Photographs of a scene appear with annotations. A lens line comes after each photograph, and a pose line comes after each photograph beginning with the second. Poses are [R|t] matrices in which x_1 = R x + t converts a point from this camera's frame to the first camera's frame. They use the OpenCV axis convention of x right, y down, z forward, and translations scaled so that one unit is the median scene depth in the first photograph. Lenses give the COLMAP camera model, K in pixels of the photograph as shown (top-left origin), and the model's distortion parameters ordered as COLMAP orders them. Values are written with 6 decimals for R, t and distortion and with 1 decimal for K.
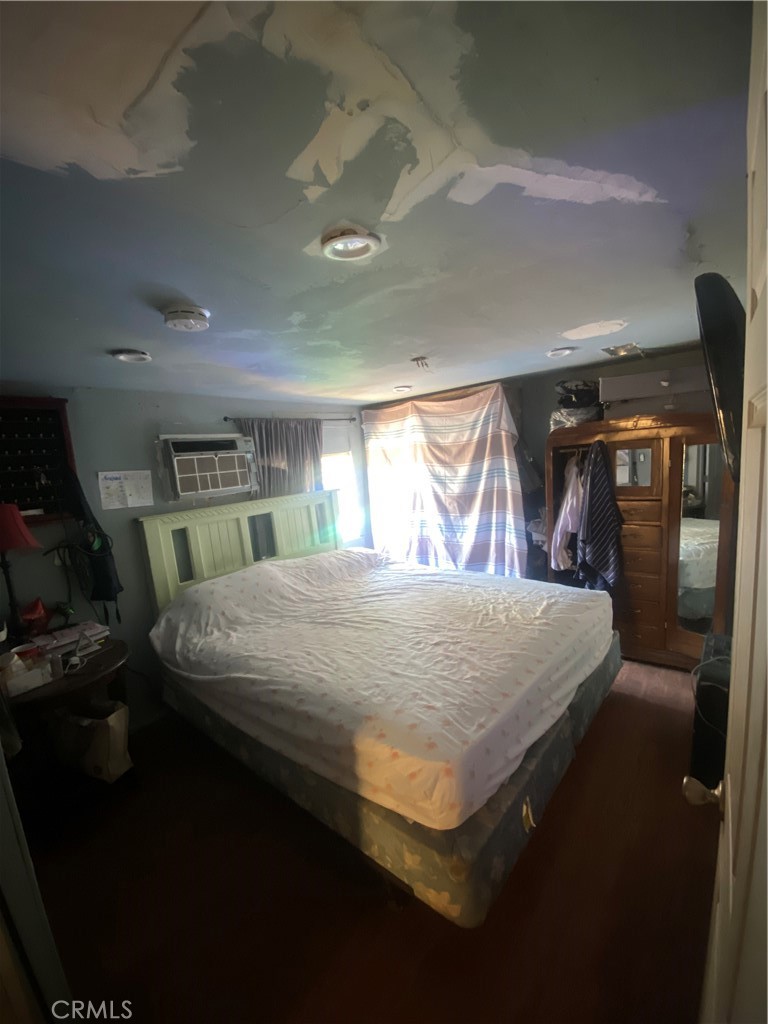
lens RADIAL K [[410.4, 0, 381.7], [0, 410.4, 517.5], [0, 0, 1]] dist [0.000832, -0.000660]
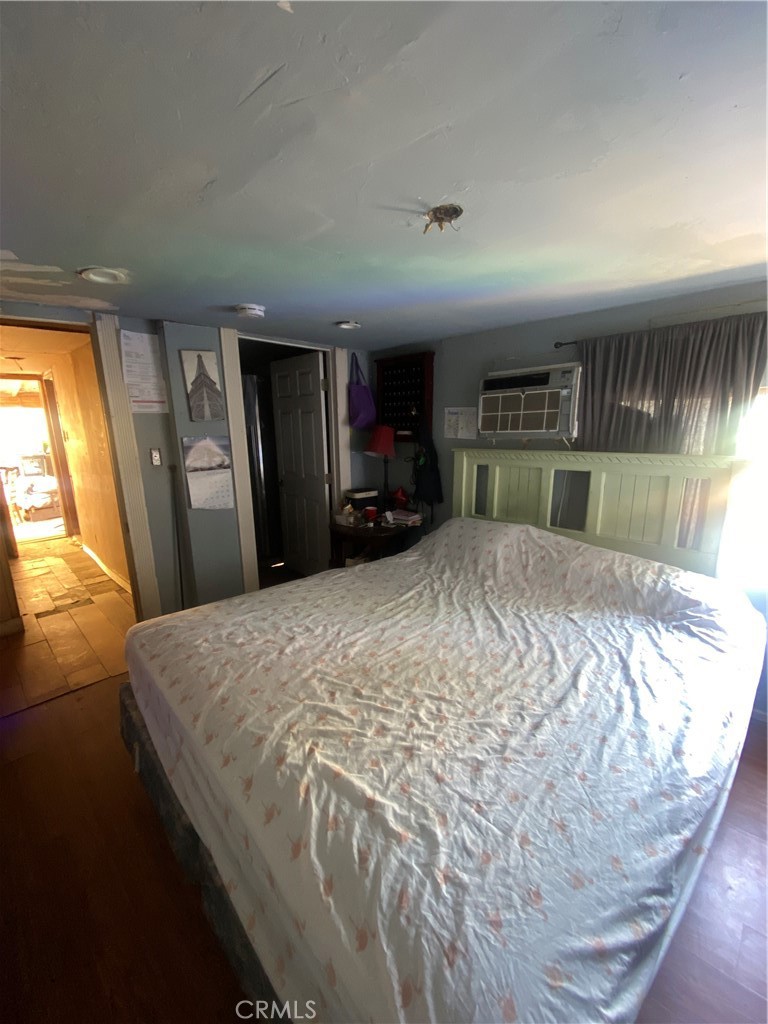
lens RADIAL K [[410.4, 0, 379.5], [0, 410.4, 517.9], [0, 0, 1]] dist [0.000832, -0.000660]
pose [[-0.111004, 0.302804, -0.946566, 0.569157], [-0.113477, 0.942361, 0.314767, -0.144127], [0.987320, 0.142354, -0.070245, 0.814286]]
